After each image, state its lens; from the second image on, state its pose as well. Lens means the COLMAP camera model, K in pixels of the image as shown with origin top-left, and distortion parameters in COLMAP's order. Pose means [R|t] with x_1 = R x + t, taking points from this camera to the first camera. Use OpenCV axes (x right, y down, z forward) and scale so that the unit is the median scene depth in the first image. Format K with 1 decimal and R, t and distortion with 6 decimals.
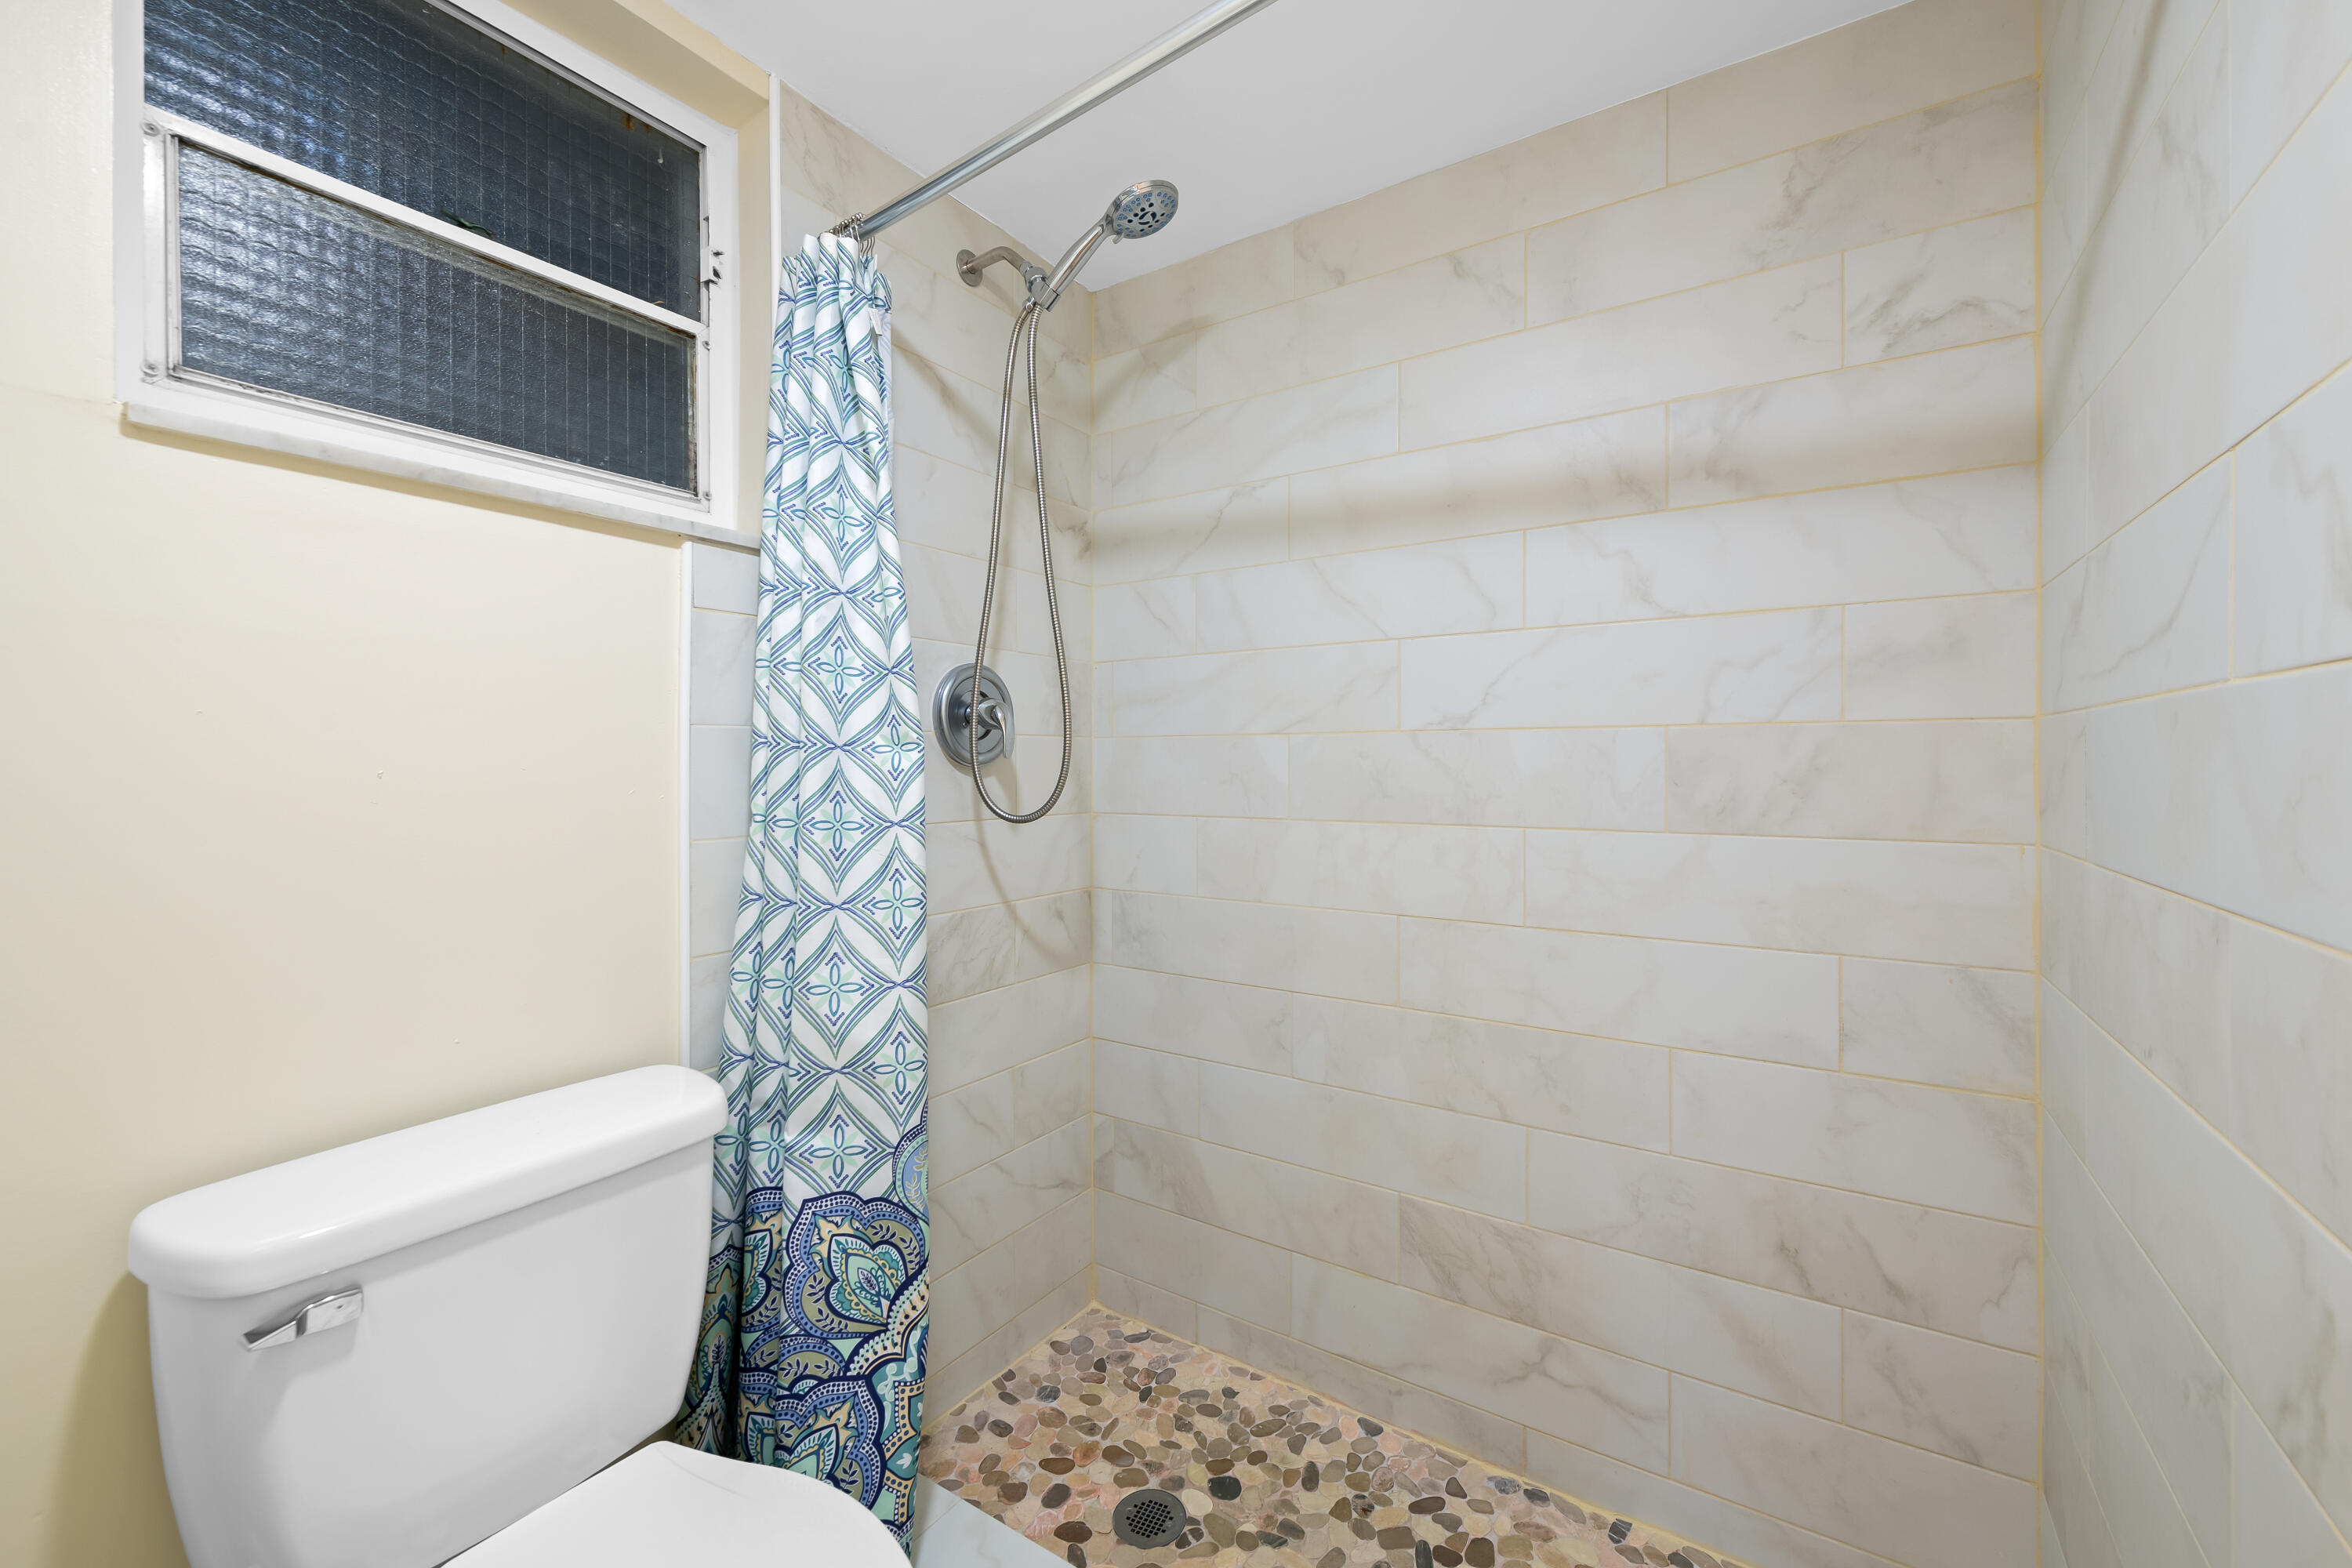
lens RADIAL K [[957.0, 0, 1177.6], [0, 957.0, 758.4], [0, 0, 1]] dist [0.008195, -0.006812]
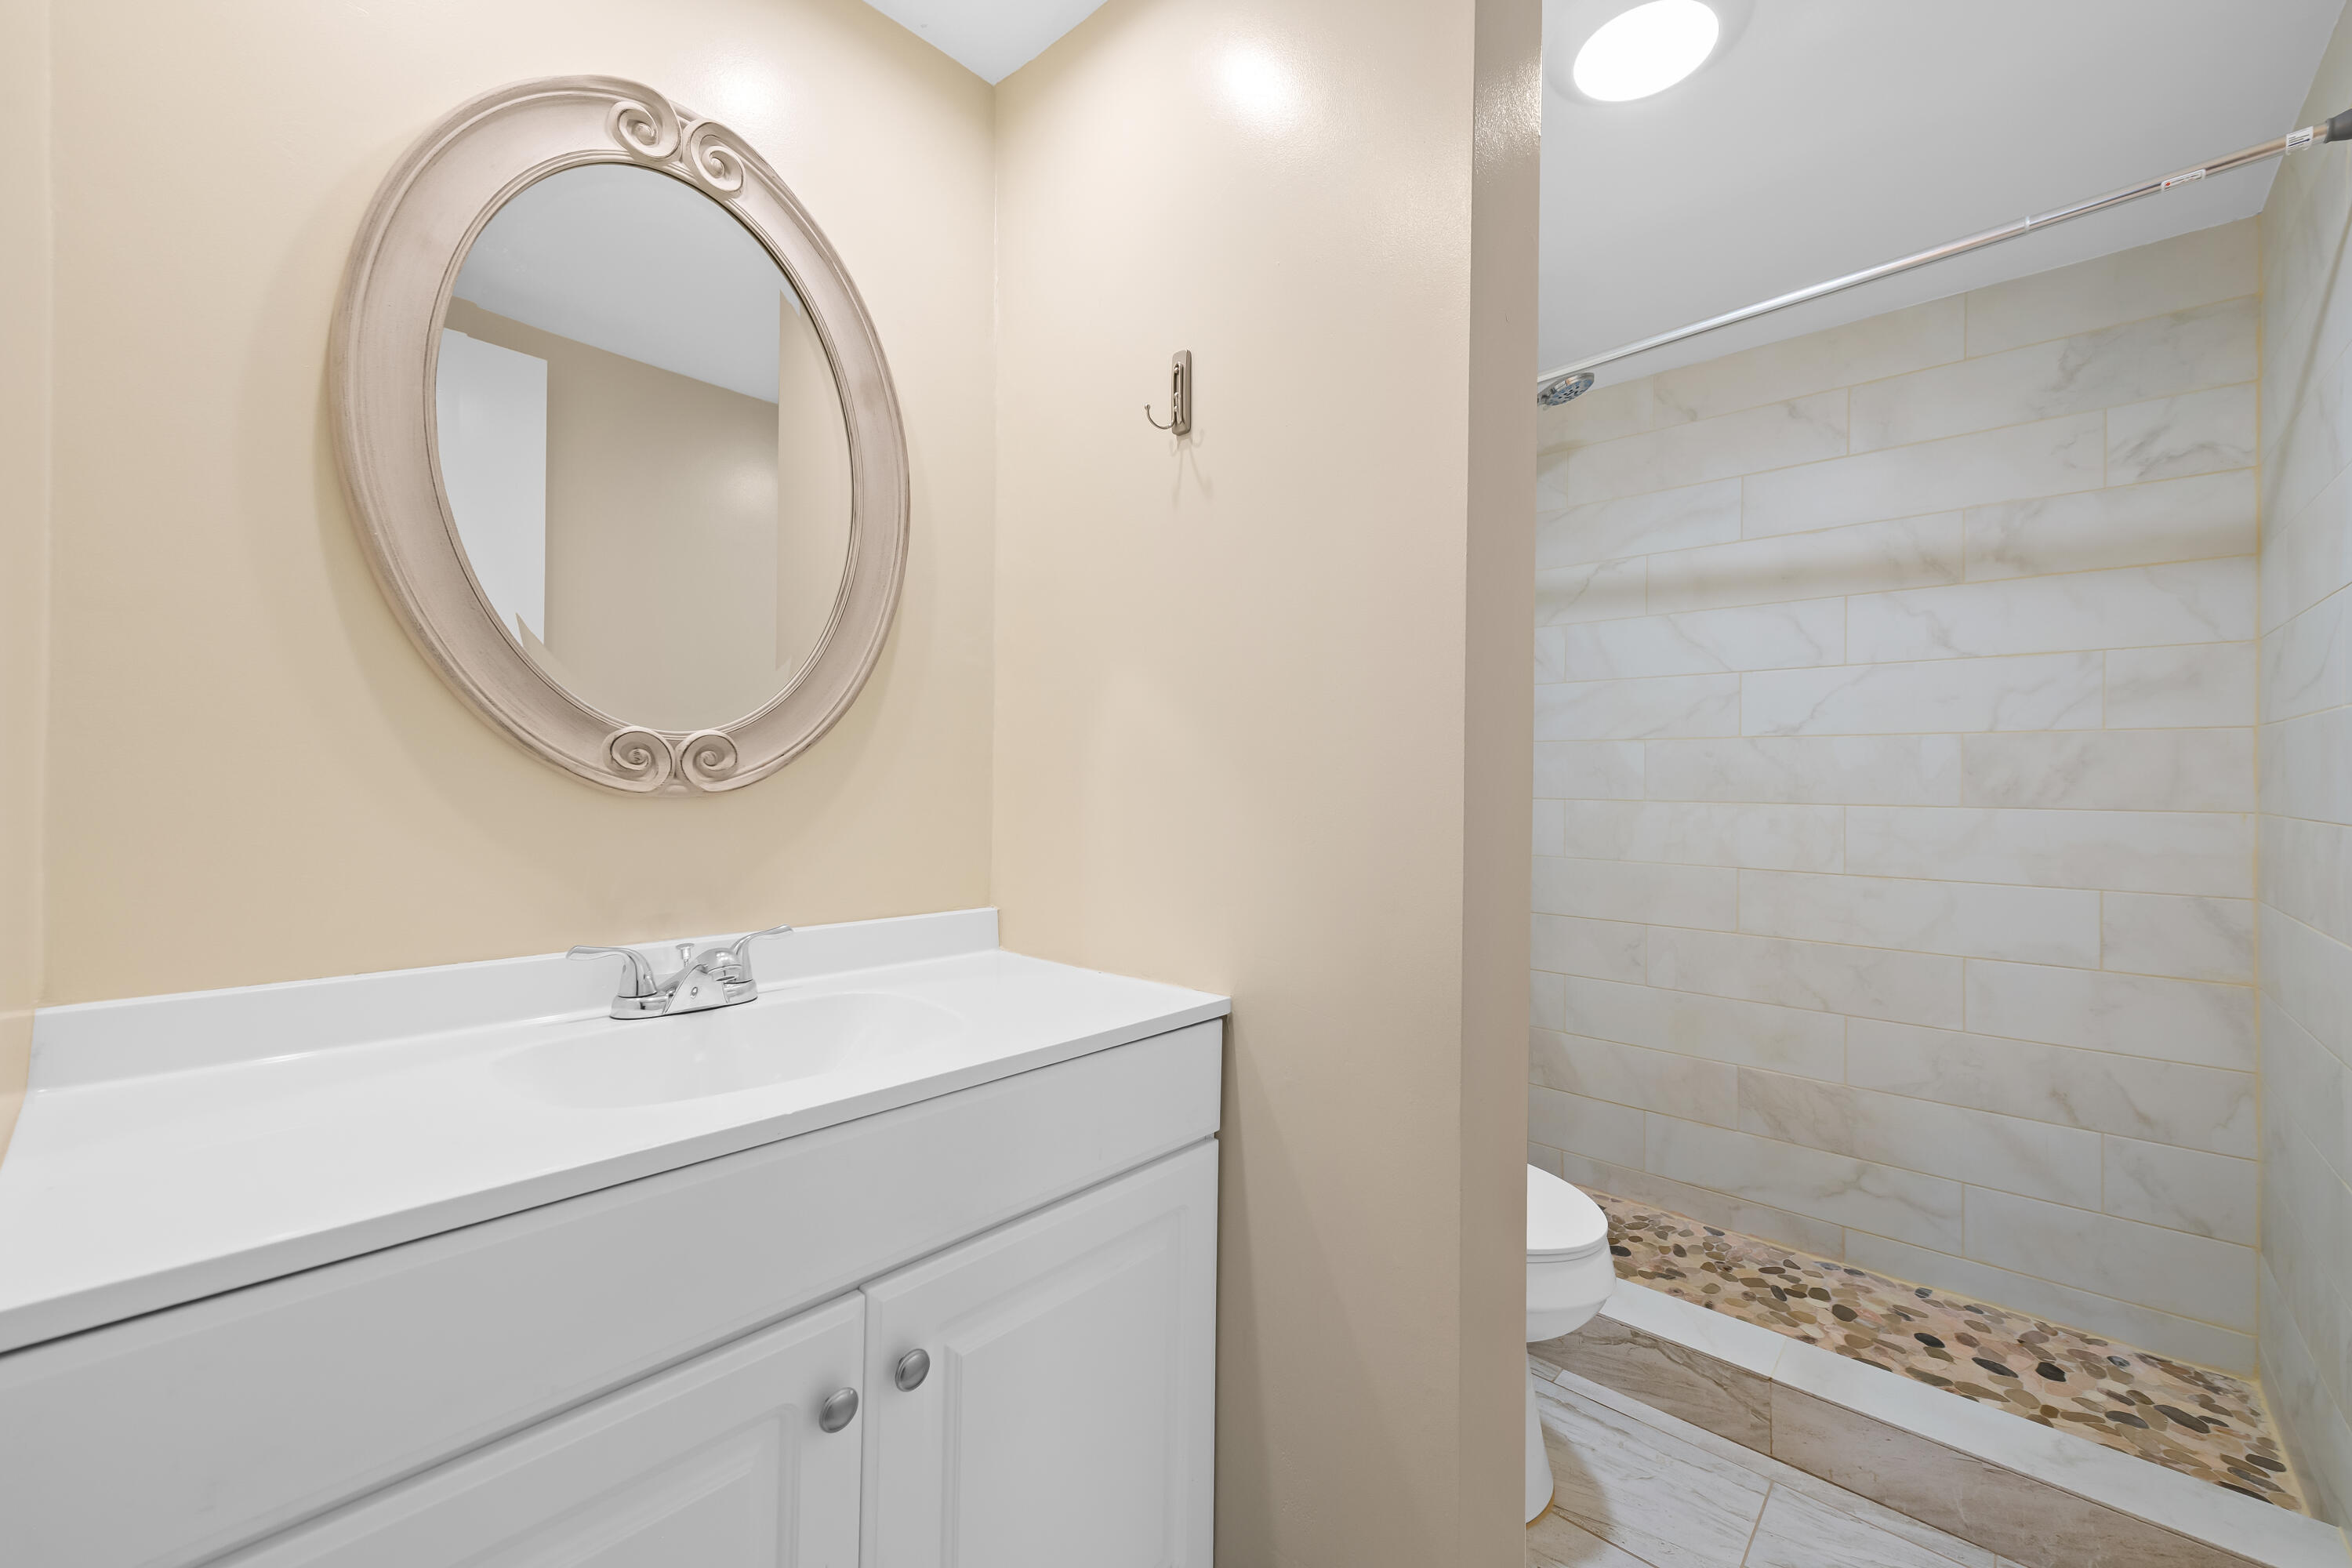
lens RADIAL K [[930.8, 0, 1186.8], [0, 930.8, 766.8], [0, 0, 1]] dist [0.010244, -0.003514]
pose [[0.987703, 0.007481, -0.156160, -0.413320], [-0.008219, 0.999958, -0.004078, 0.031480], [0.156123, 0.005311, 0.987723, -0.559829]]
